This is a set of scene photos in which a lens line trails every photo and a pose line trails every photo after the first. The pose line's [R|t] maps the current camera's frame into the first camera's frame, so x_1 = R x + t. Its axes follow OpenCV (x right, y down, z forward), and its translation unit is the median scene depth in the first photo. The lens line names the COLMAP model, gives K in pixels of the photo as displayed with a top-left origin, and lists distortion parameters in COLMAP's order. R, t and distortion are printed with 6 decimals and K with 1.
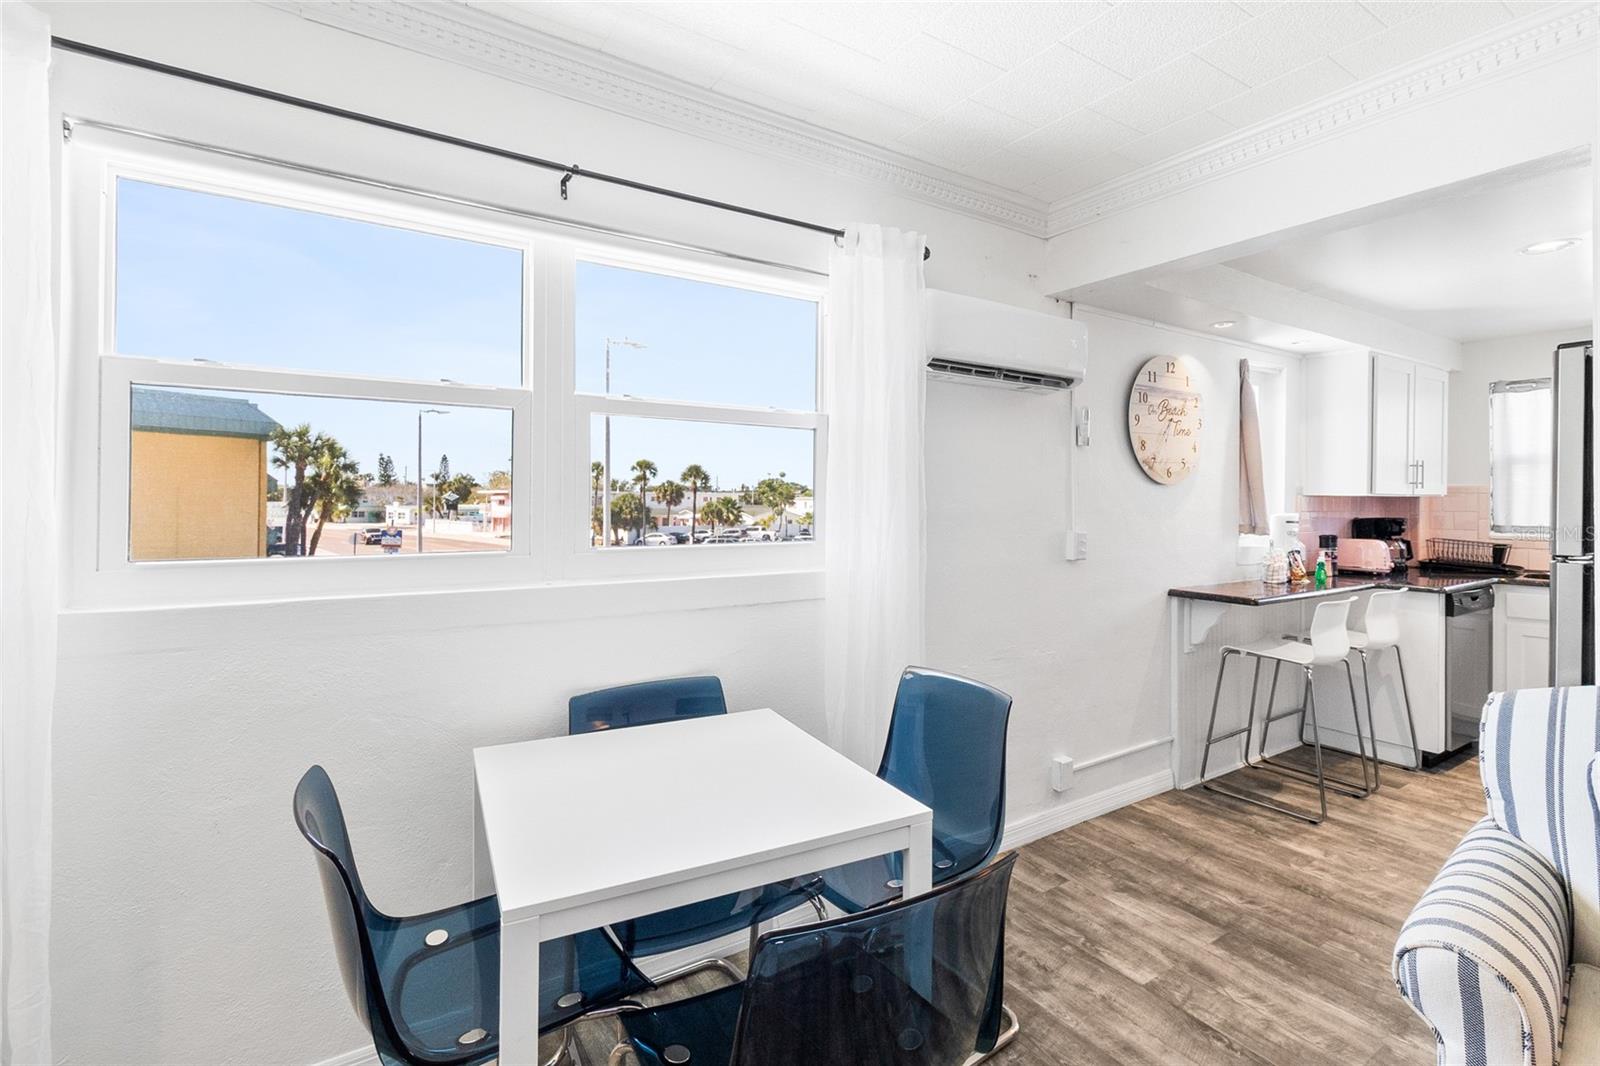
lens RADIAL K [[741.5, 0, 799.5], [0, 741.5, 492.8], [0, 0, 1]] dist [-0.000166, -0.000407]
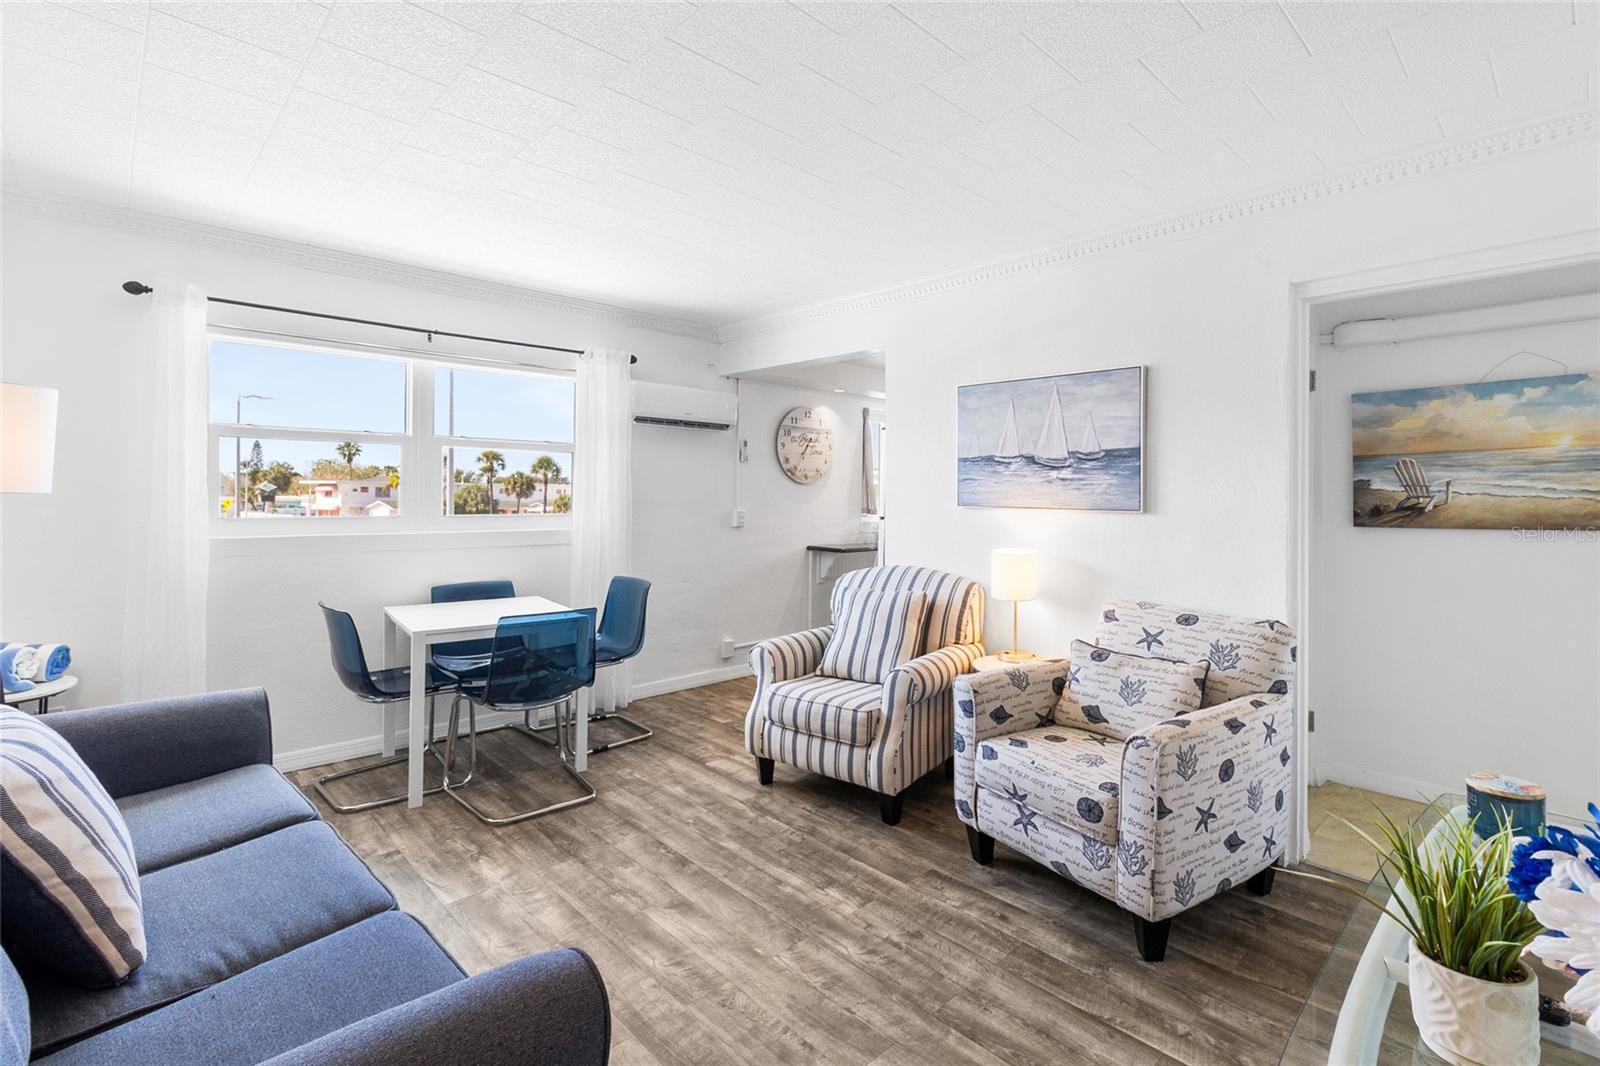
lens RADIAL K [[741.5, 0, 799.5], [0, 741.5, 492.8], [0, 0, 1]] dist [-0.000166, -0.000407]
pose [[0.982677, 0.006066, 0.185226, 0.176942], [-0.007698, 0.999938, 0.008093, -0.004024], [-0.185165, -0.009379, 0.982663, -0.689063]]
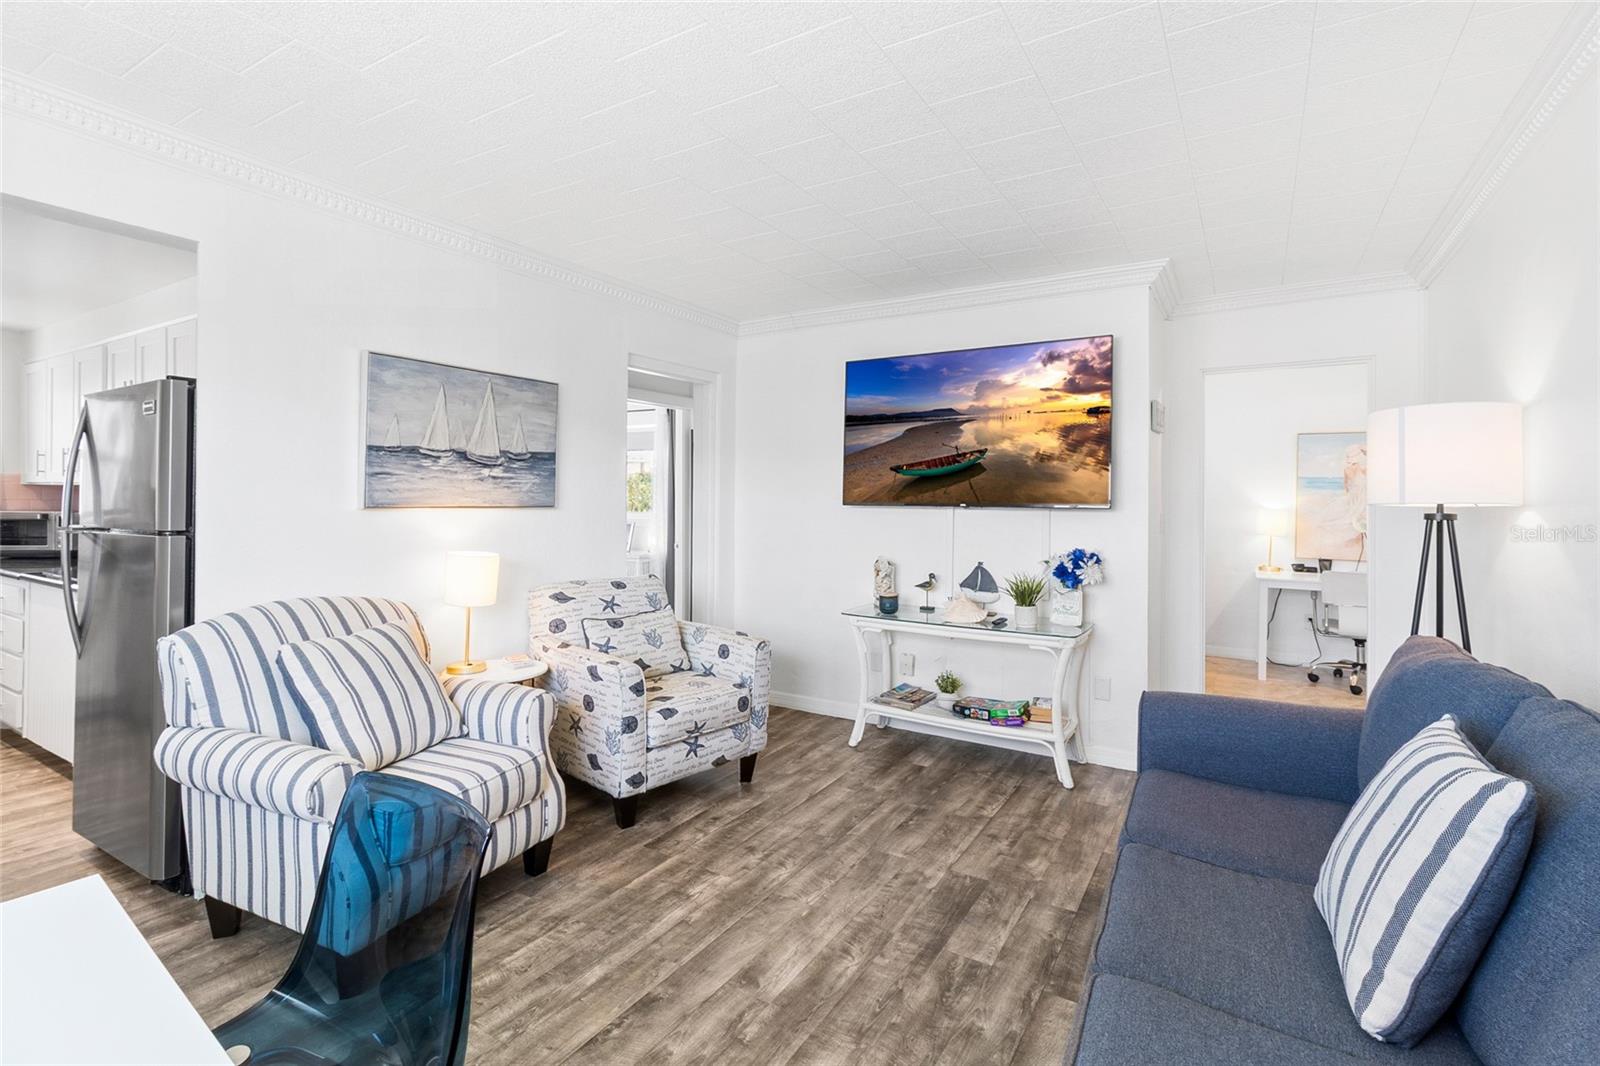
lens RADIAL K [[733.9, 0, 817.2], [0, 733.9, 510.7], [0, 0, 1]] dist [-0.002219, -0.000294]
pose [[-0.443781, -0.025464, 0.895773, -0.376385], [-0.016824, 0.999657, 0.020082, 0.000651], [-0.895977, -0.006158, -0.444058, 0.279436]]
